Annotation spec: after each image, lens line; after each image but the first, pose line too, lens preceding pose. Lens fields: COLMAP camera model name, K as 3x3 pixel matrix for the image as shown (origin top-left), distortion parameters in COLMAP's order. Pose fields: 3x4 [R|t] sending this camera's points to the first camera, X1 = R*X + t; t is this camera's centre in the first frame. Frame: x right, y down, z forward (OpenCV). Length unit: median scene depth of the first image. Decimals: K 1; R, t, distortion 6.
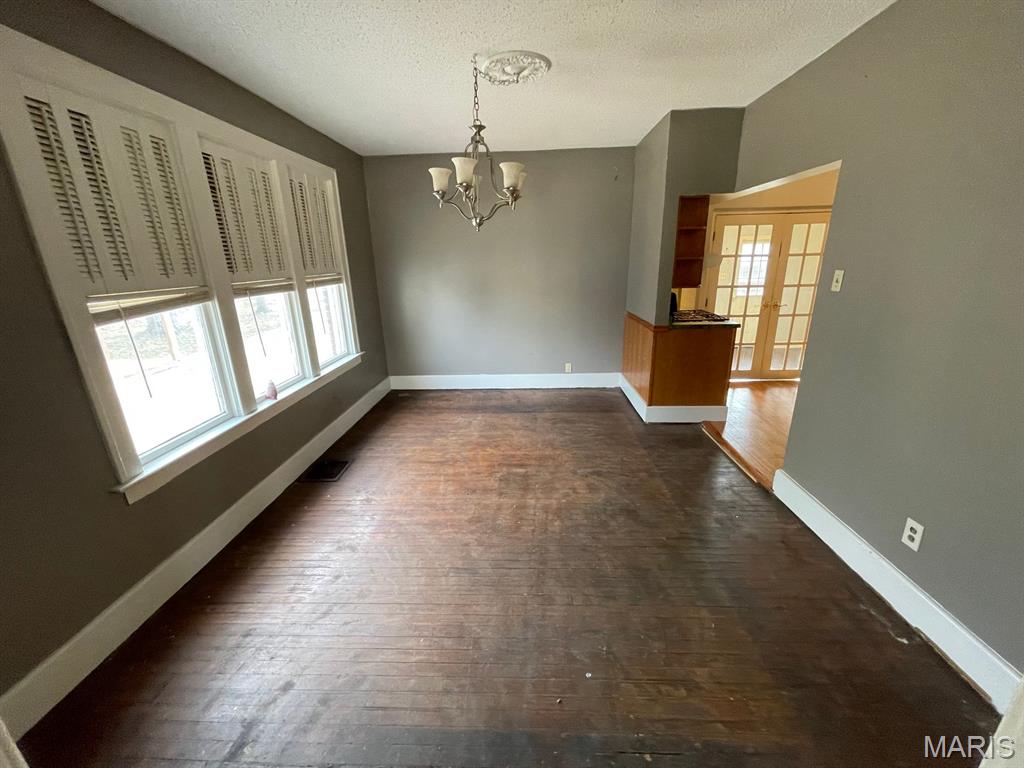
lens RADIAL K [[410.7, 0, 510.0], [0, 410.7, 389.3], [0, 0, 1]] dist [-0.001215, 0.000253]
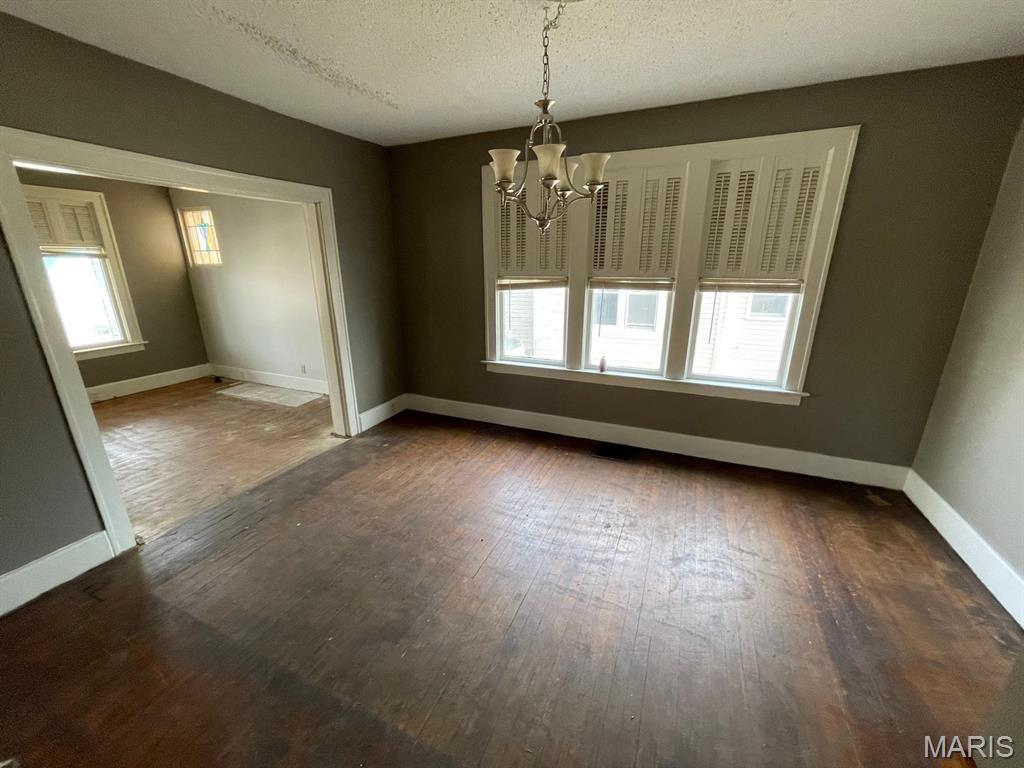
lens RADIAL K [[410.7, 0, 510.0], [0, 410.7, 389.3], [0, 0, 1]] dist [-0.001215, 0.000253]
pose [[-0.357523, 0.304261, -0.882951, 0.559604], [-0.273049, 0.870073, 0.410386, -0.317375], [0.893097, 0.387811, -0.227993, 0.916178]]
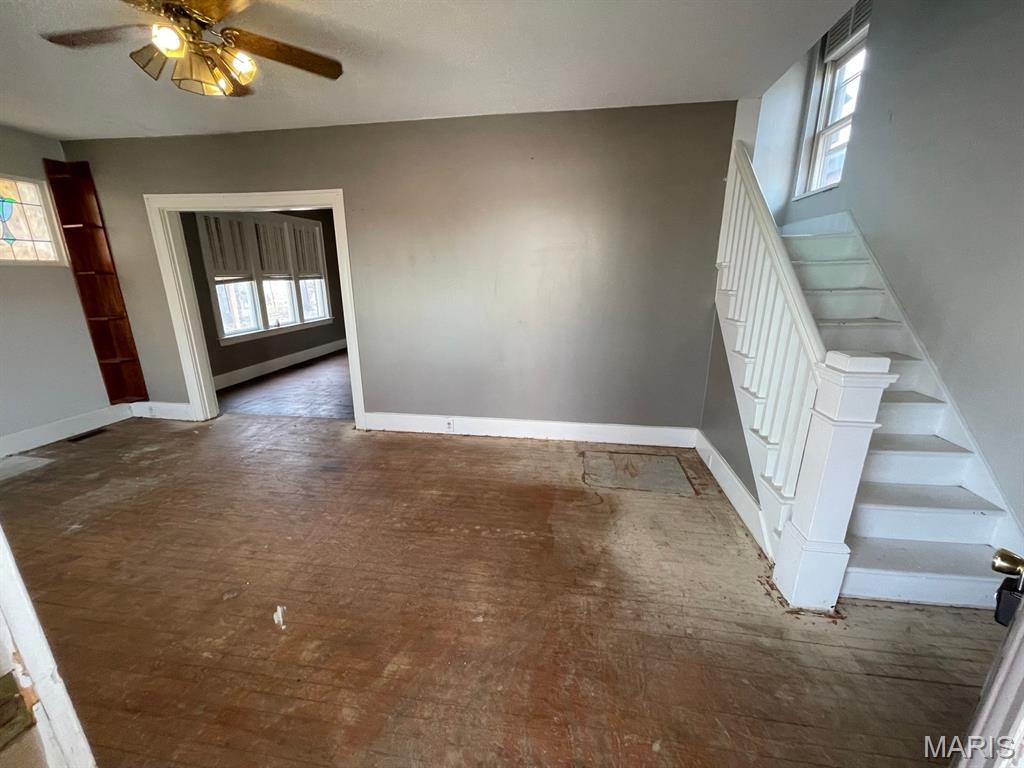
lens RADIAL K [[412.6, 0, 511.0], [0, 412.6, 388.3], [0, 0, 1]] dist [-0.004266, -0.000056]
pose [[0.994197, 0.052506, -0.093896, 0.796839], [-0.055809, 0.997899, -0.032906, 0.312899], [0.091970, 0.037955, 0.995038, -0.960795]]
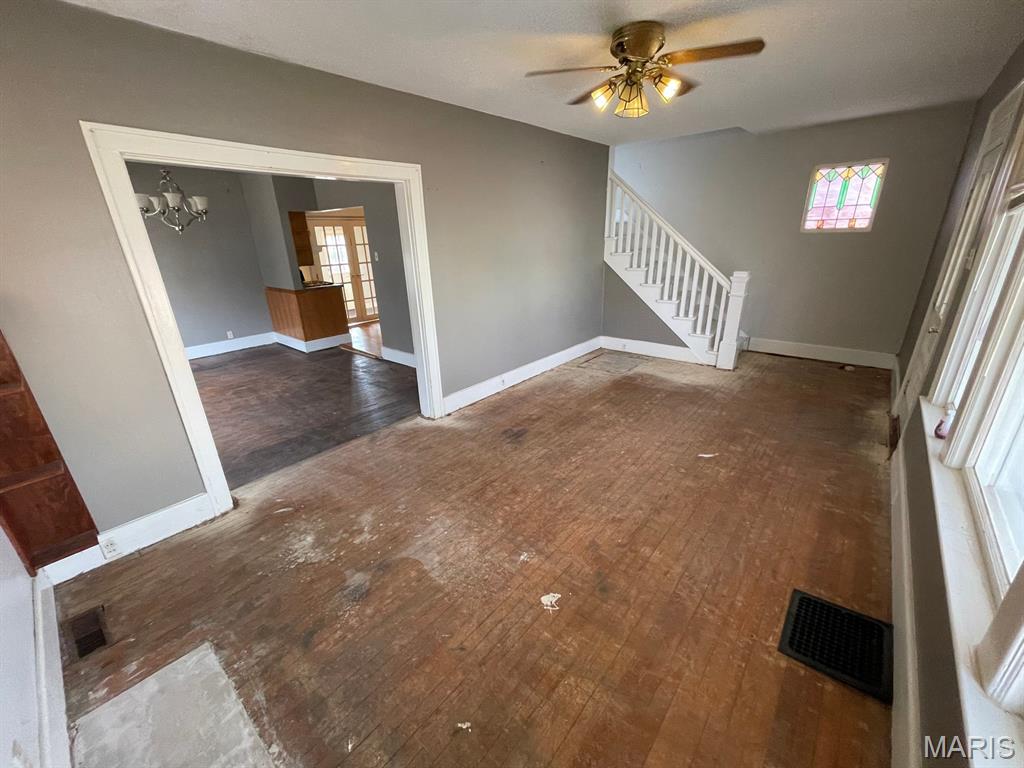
lens RADIAL K [[412.6, 0, 511.0], [0, 412.6, 388.3], [0, 0, 1]] dist [-0.004266, -0.000056]
pose [[0.614306, -0.268353, 0.742034, -0.478556], [0.251126, 0.957987, 0.138552, 0.224960], [-0.748040, 0.101231, 0.655888, -0.731697]]
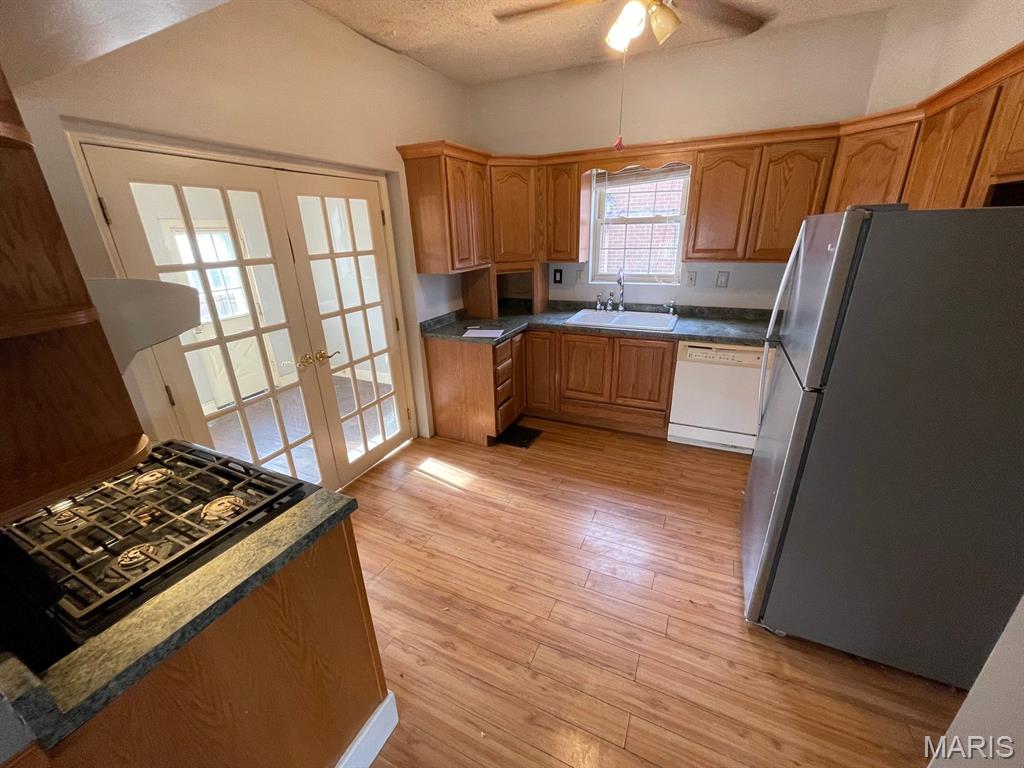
lens RADIAL K [[410.7, 0, 510.0], [0, 410.7, 389.3], [0, 0, 1]] dist [-0.001215, 0.000253]
pose [[0.379747, -0.316919, 0.869111, 0.393557], [0.298865, 0.931139, 0.208951, -0.287461], [-0.875484, 0.180398, 0.448313, 0.810876]]
